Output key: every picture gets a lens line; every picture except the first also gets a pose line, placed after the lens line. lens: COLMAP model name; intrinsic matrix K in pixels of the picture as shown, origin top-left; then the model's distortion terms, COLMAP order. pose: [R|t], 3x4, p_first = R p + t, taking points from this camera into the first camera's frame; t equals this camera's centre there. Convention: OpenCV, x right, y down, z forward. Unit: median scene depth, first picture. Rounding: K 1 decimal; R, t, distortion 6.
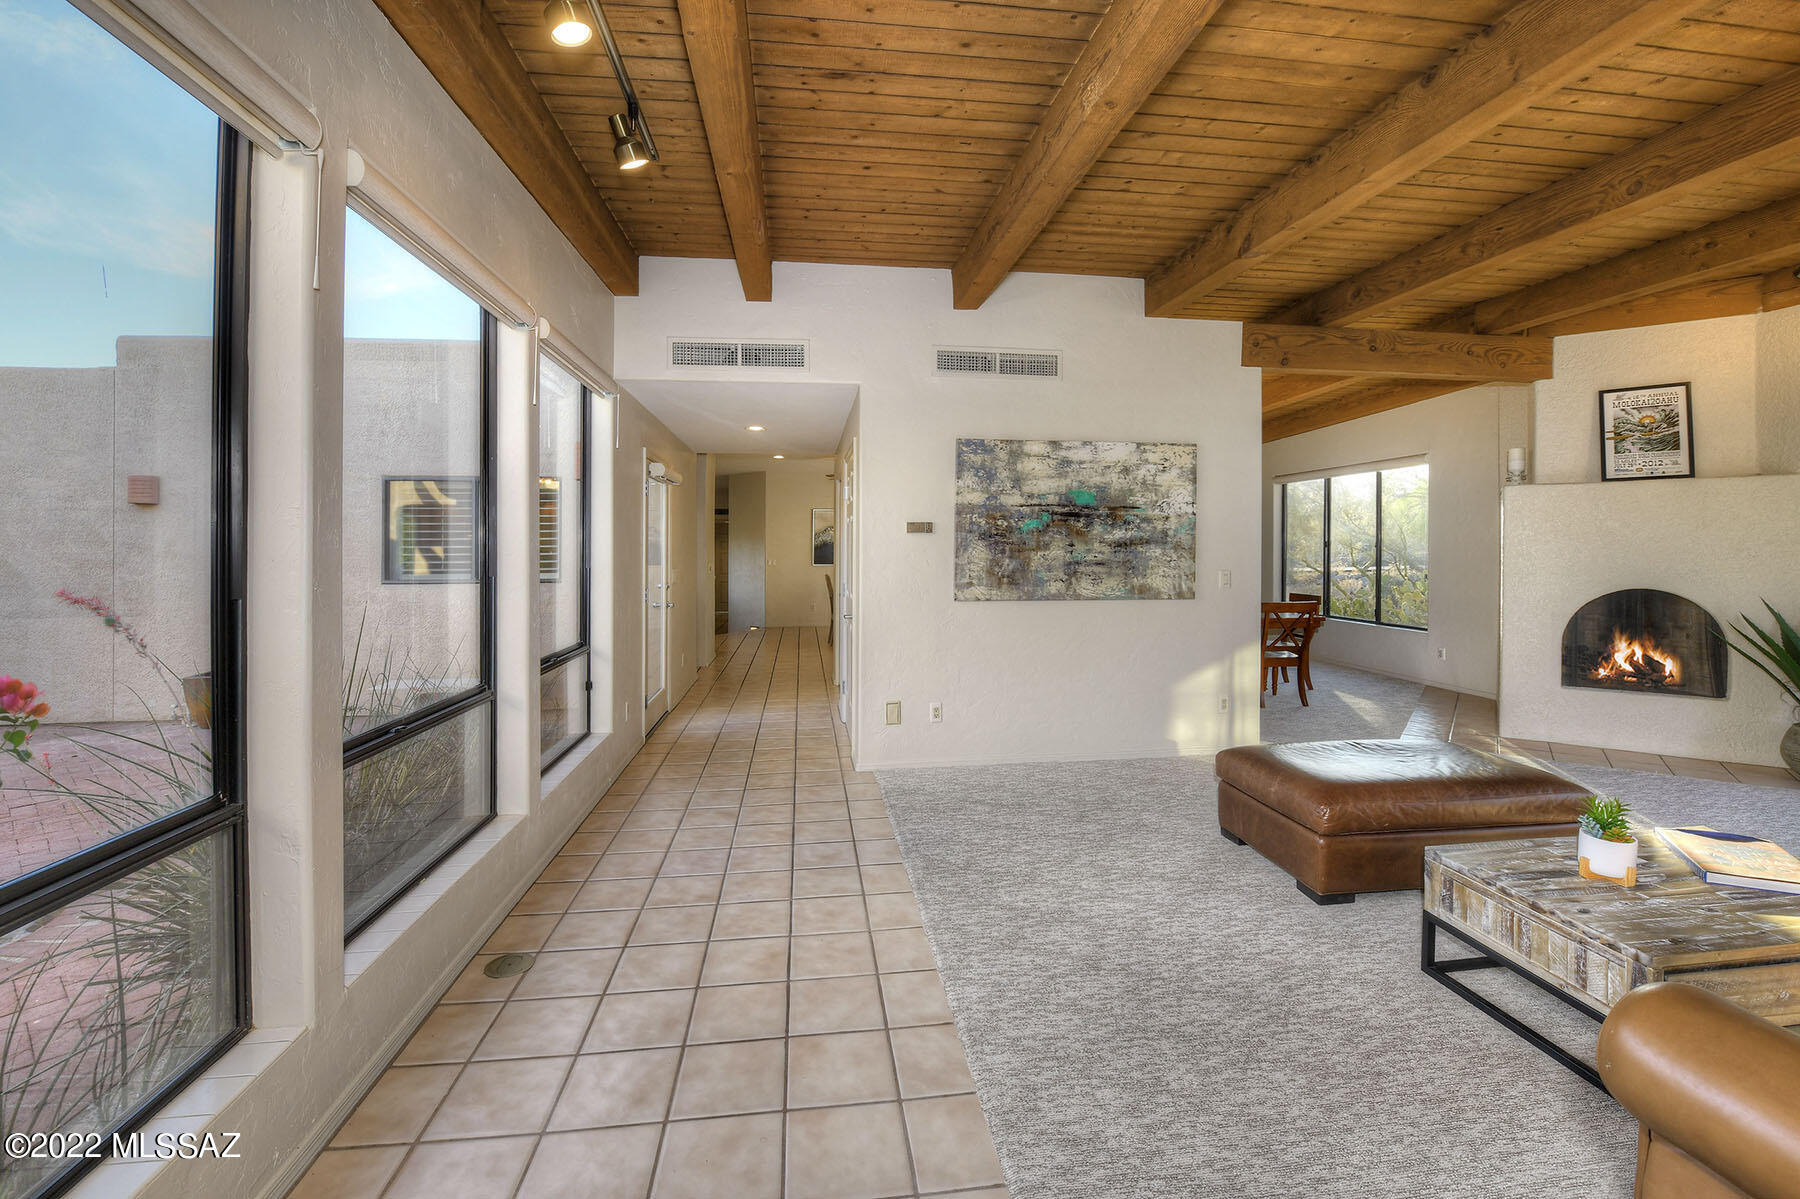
lens RADIAL K [[766.7, 0, 879.3], [0, 766.7, 580.1], [0, 0, 1]] dist [-0.011850, -0.000256]
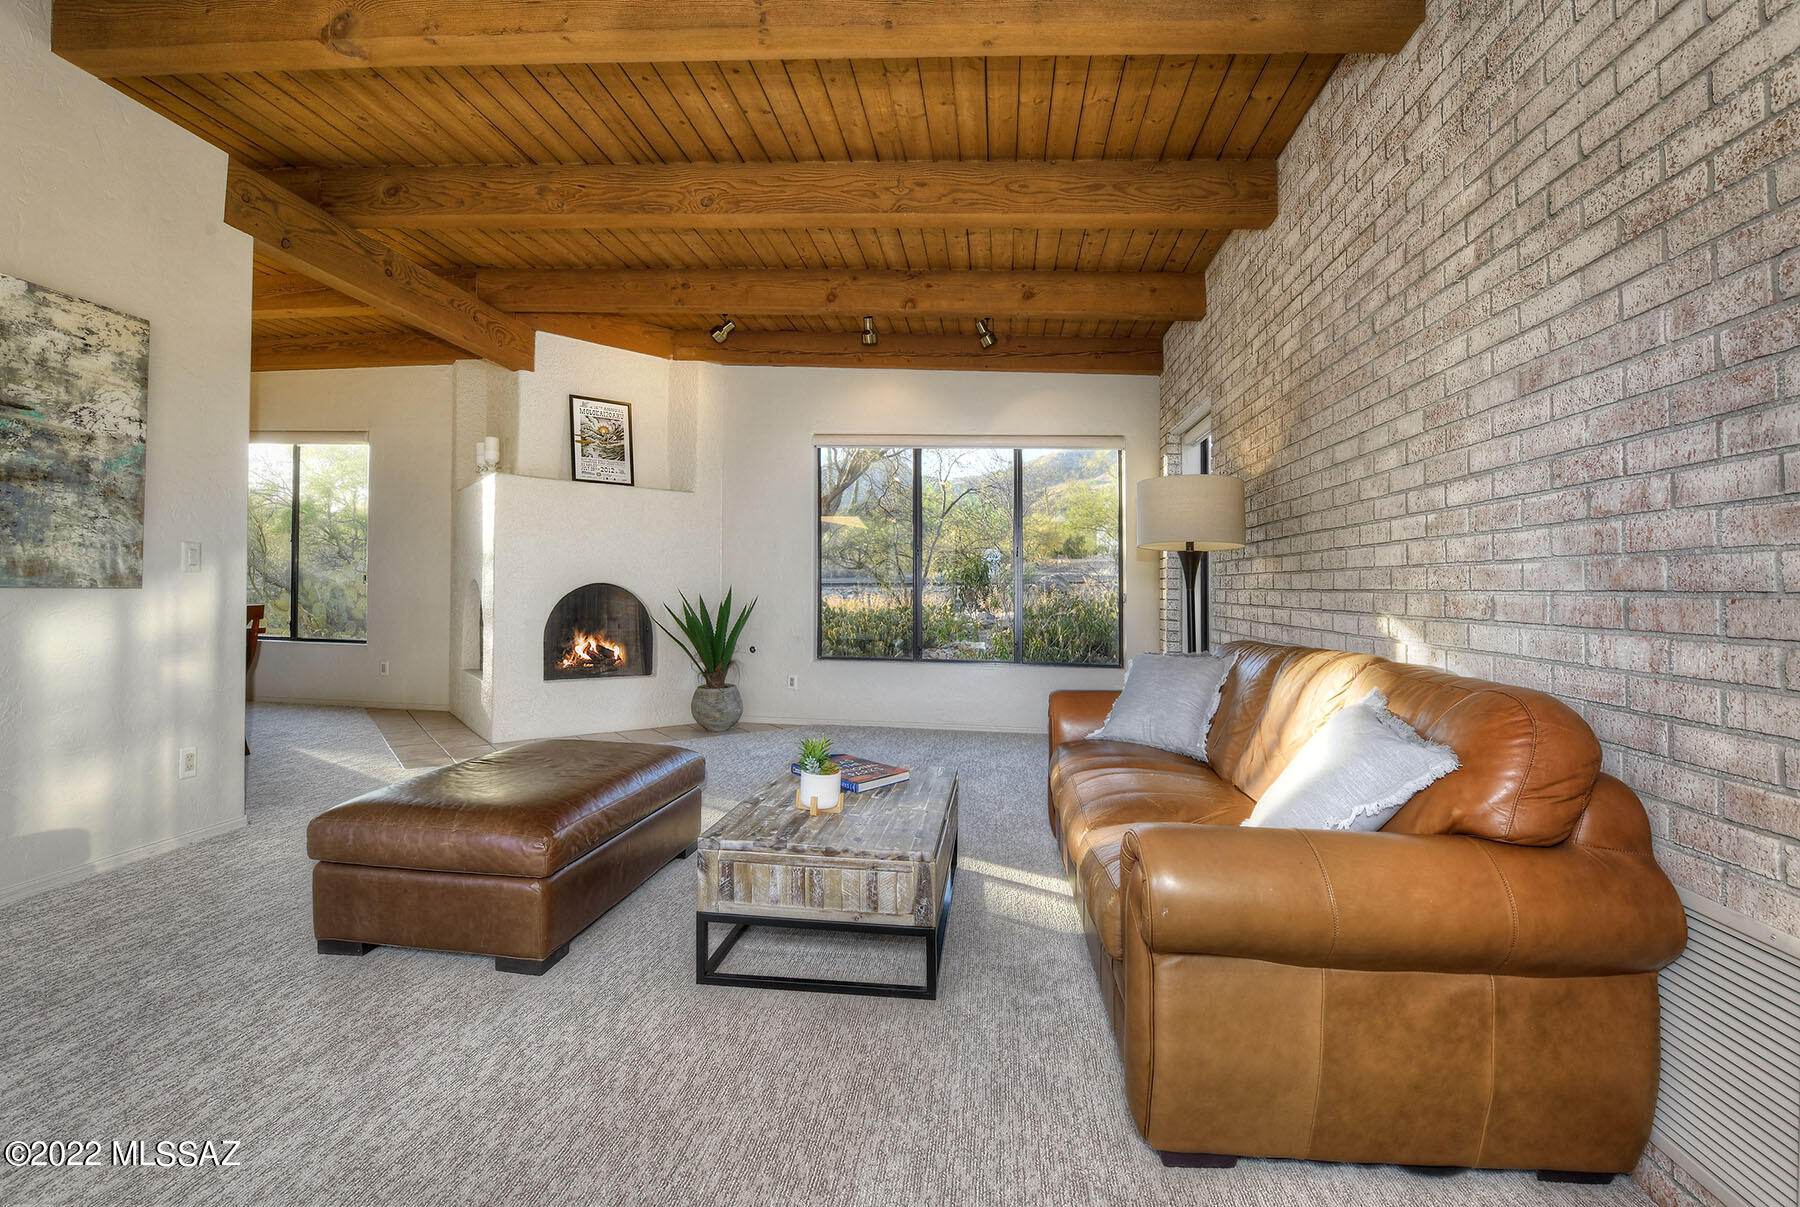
lens RADIAL K [[835.2, 0, 946.5], [0, 835.2, 587.5], [0, 0, 1]] dist [-0.001825, -0.006045]
pose [[0.194333, 0.008381, 0.980900, -0.084675], [0.020844, 0.999702, -0.012672, 0.045792], [-0.980714, 0.022909, 0.194101, 0.287016]]
